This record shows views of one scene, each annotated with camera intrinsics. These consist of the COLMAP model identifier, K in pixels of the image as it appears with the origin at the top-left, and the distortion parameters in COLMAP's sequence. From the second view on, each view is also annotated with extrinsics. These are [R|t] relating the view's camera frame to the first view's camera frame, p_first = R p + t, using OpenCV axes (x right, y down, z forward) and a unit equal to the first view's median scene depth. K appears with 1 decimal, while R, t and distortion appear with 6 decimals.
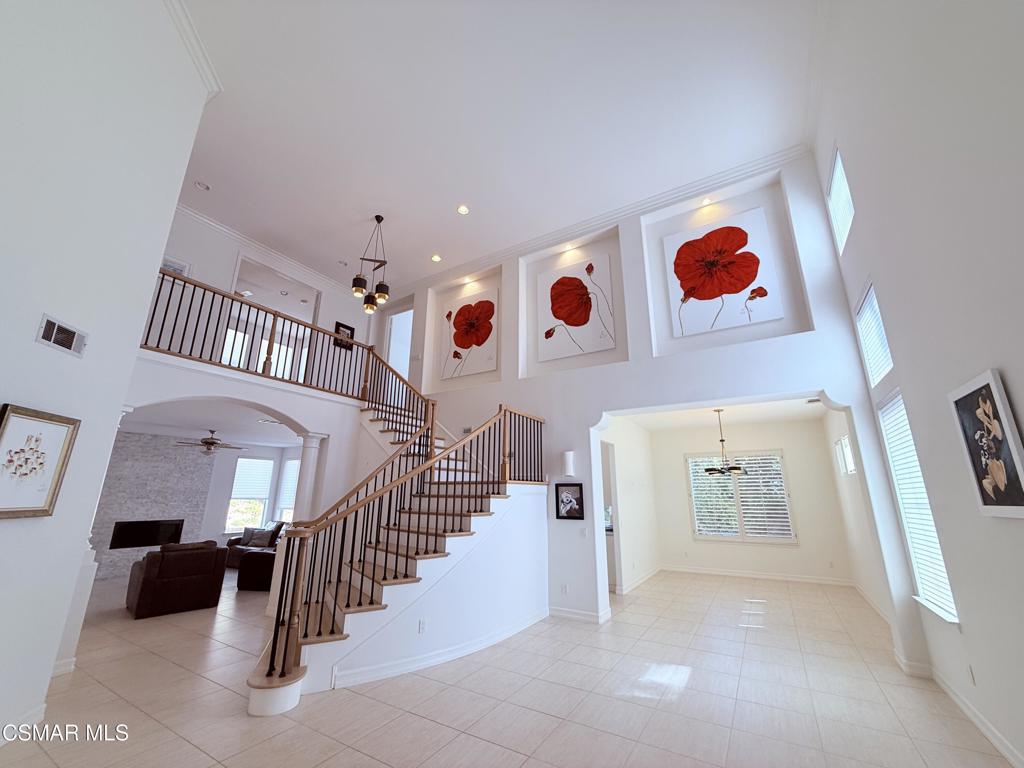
lens RADIAL K [[409.8, 0, 511.5], [0, 409.8, 381.7], [0, 0, 1]] dist [-0.001629, 0.000632]
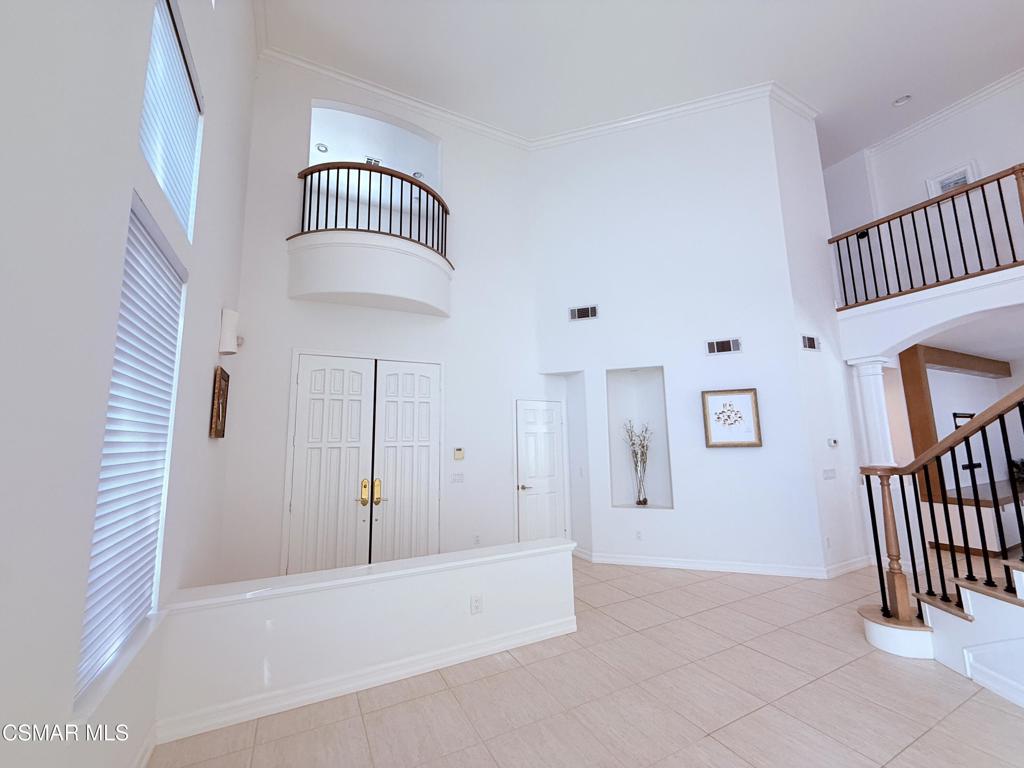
lens RADIAL K [[409.8, 0, 507.6], [0, 409.8, 382.9], [0, 0, 1]] dist [-0.001629, 0.000632]
pose [[-0.536783, -0.115427, -0.835788, 0.416784], [0.243771, 0.927134, -0.284603, 0.153543], [0.807737, -0.356511, -0.469532, 0.513740]]
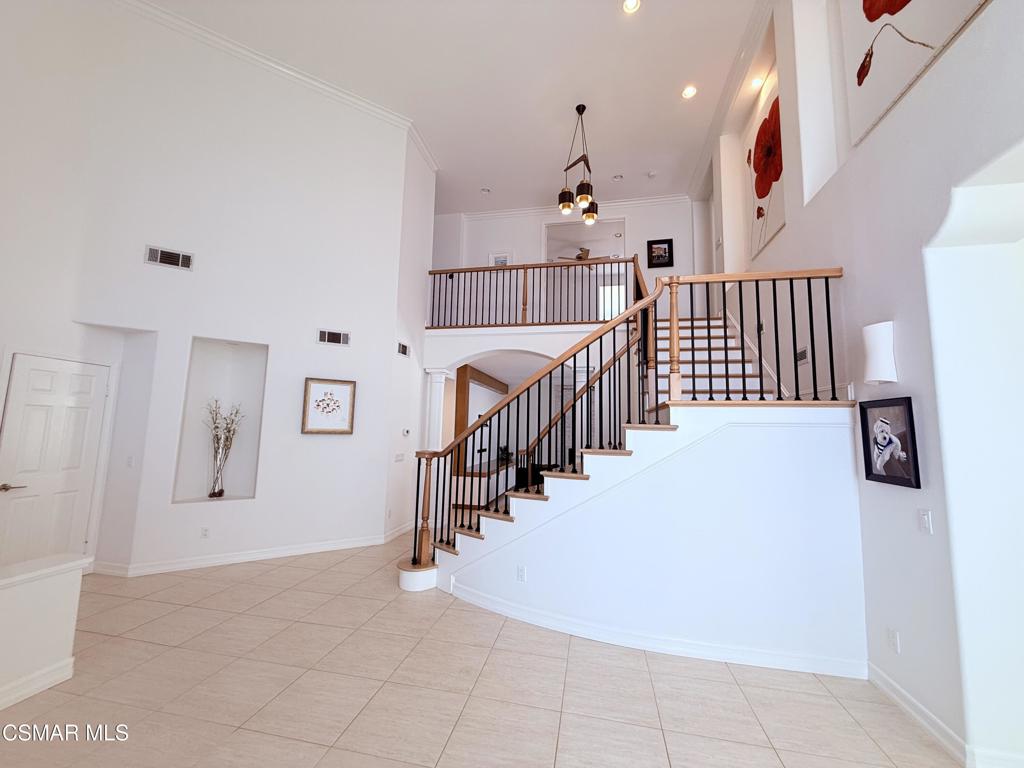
lens RADIAL K [[409.8, 0, 509.8], [0, 409.8, 383.5], [0, 0, 1]] dist [-0.001629, 0.000632]
pose [[0.325138, -0.102388, -0.940108, 0.418643], [0.234969, 0.971693, -0.024563, 0.157782], [0.916011, -0.212909, 0.339992, 0.529584]]
